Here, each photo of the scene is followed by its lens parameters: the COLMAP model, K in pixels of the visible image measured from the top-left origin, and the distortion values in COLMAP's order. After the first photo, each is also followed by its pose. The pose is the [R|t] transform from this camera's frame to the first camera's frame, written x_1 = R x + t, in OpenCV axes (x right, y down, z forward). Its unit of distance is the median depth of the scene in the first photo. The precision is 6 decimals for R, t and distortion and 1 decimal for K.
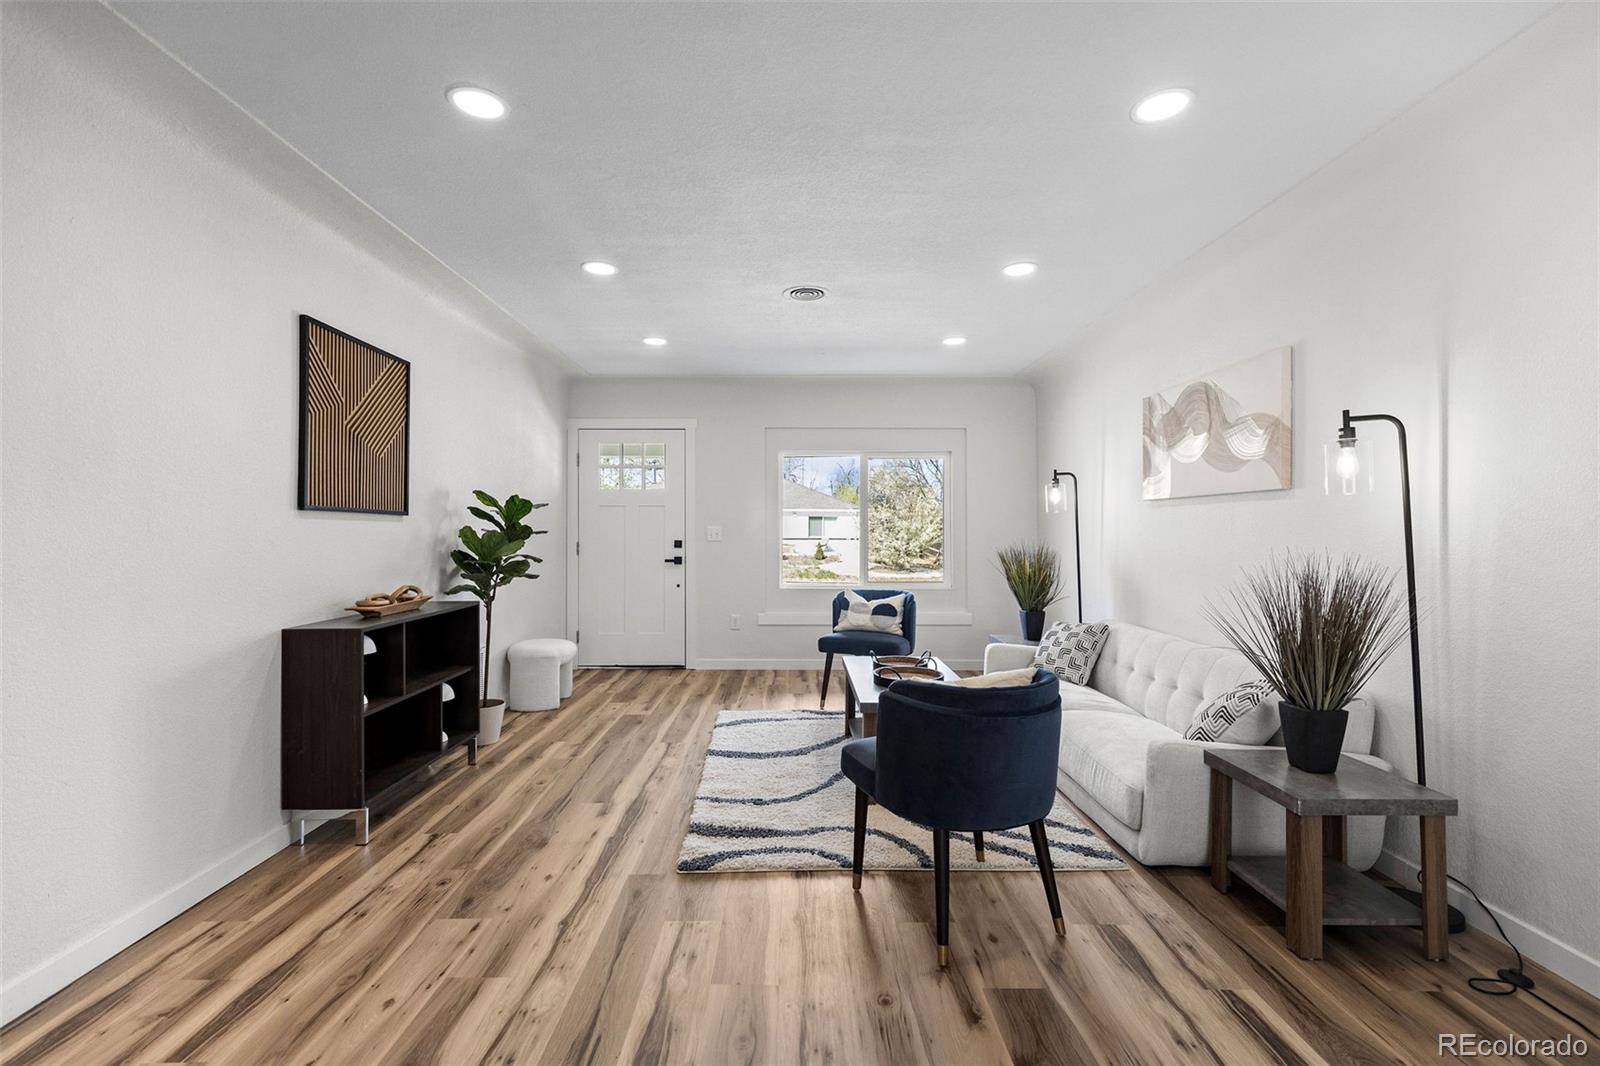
lens RADIAL K [[719.6, 0, 807.6], [0, 719.6, 531.8], [0, 0, 1]] dist [0.002486, 0.000375]
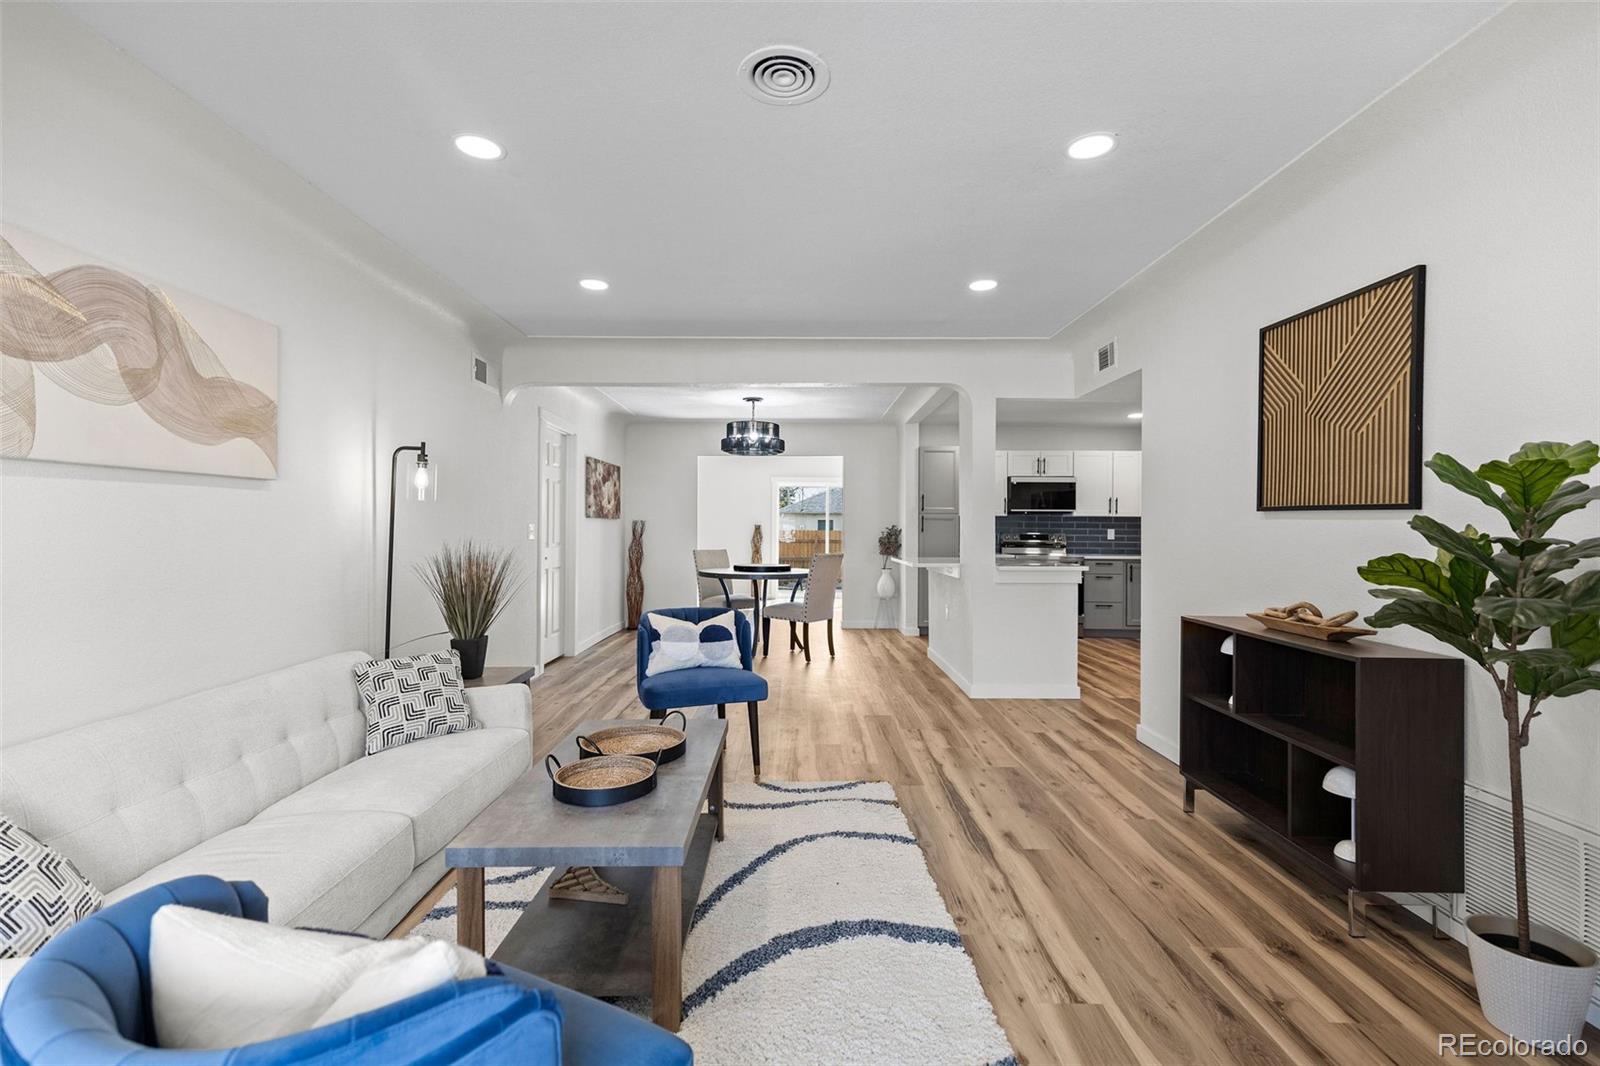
lens RADIAL K [[719.6, 0, 787.6], [0, 719.6, 523.7], [0, 0, 1]] dist [0.002486, 0.000375]
pose [[-0.999536, -0.006812, 0.029684, -0.026461], [-0.006714, 0.999972, 0.003427, -0.009923], [-0.029707, 0.003227, -0.999553, 2.004420]]
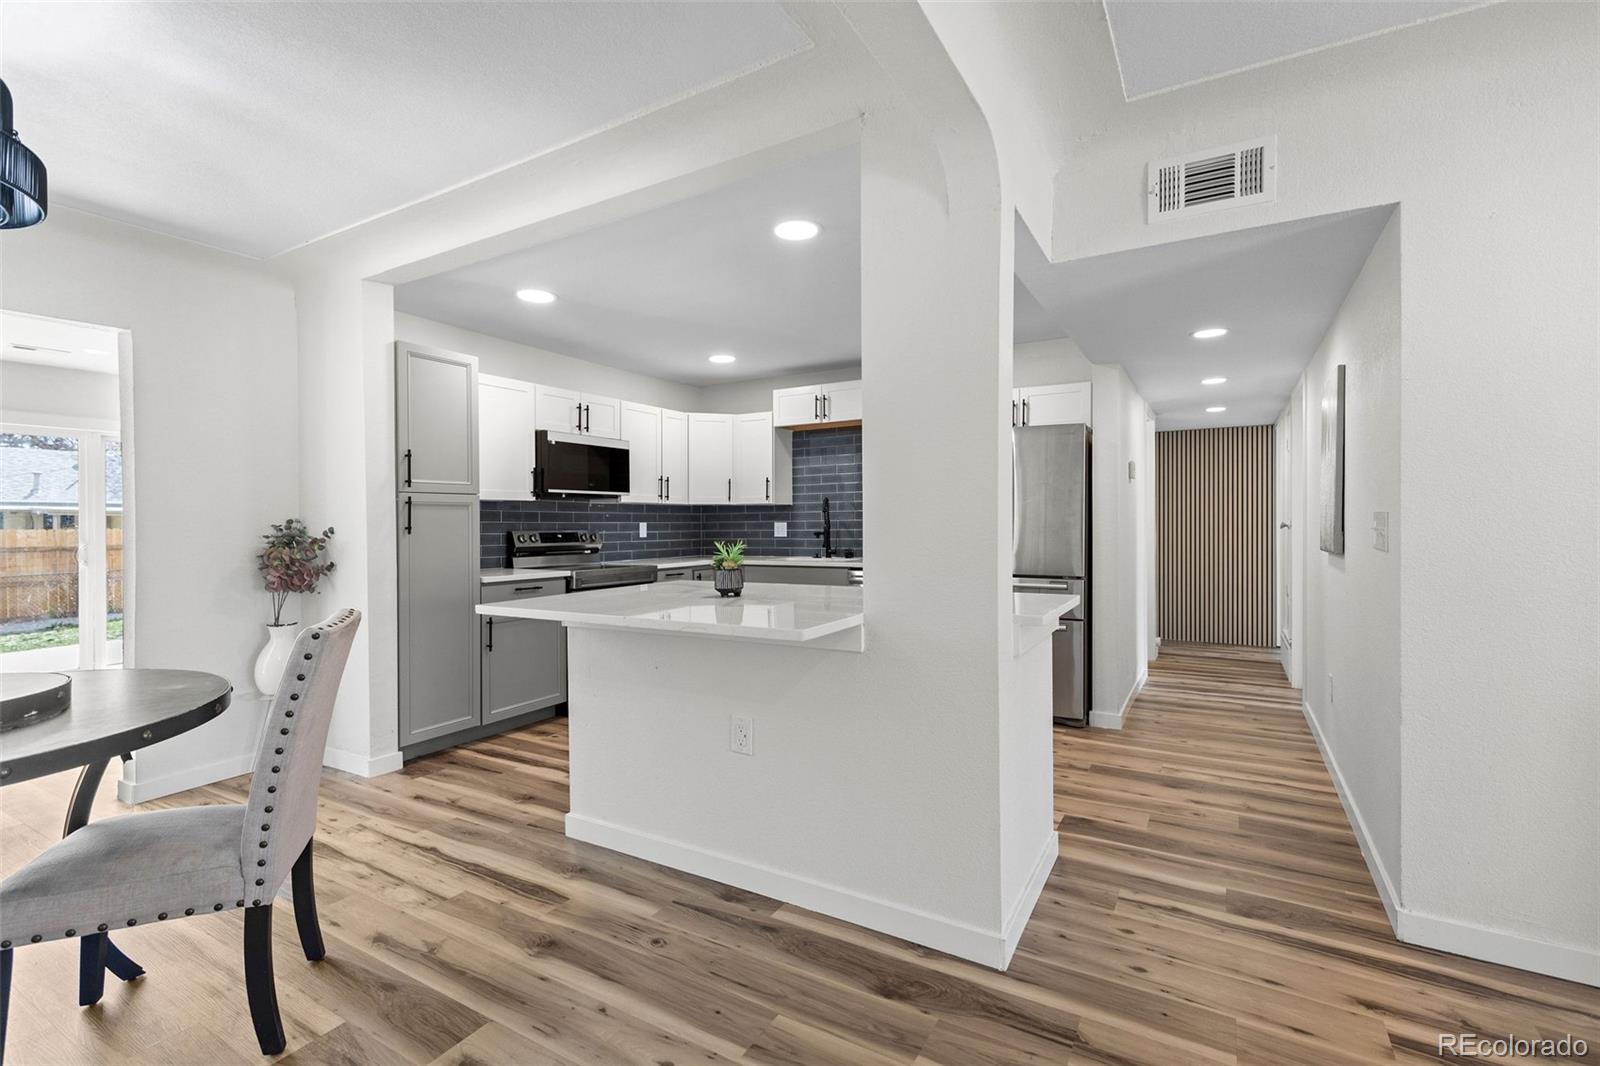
lens RADIAL K [[719.6, 0, 808.4], [0, 719.6, 523.1], [0, 0, 1]] dist [0.002486, 0.000375]
pose [[-0.514308, 0.005770, -0.857586, 0.239419], [-0.001916, 0.999967, 0.007877, -0.001613], [0.857603, 0.005694, -0.514280, 0.453271]]
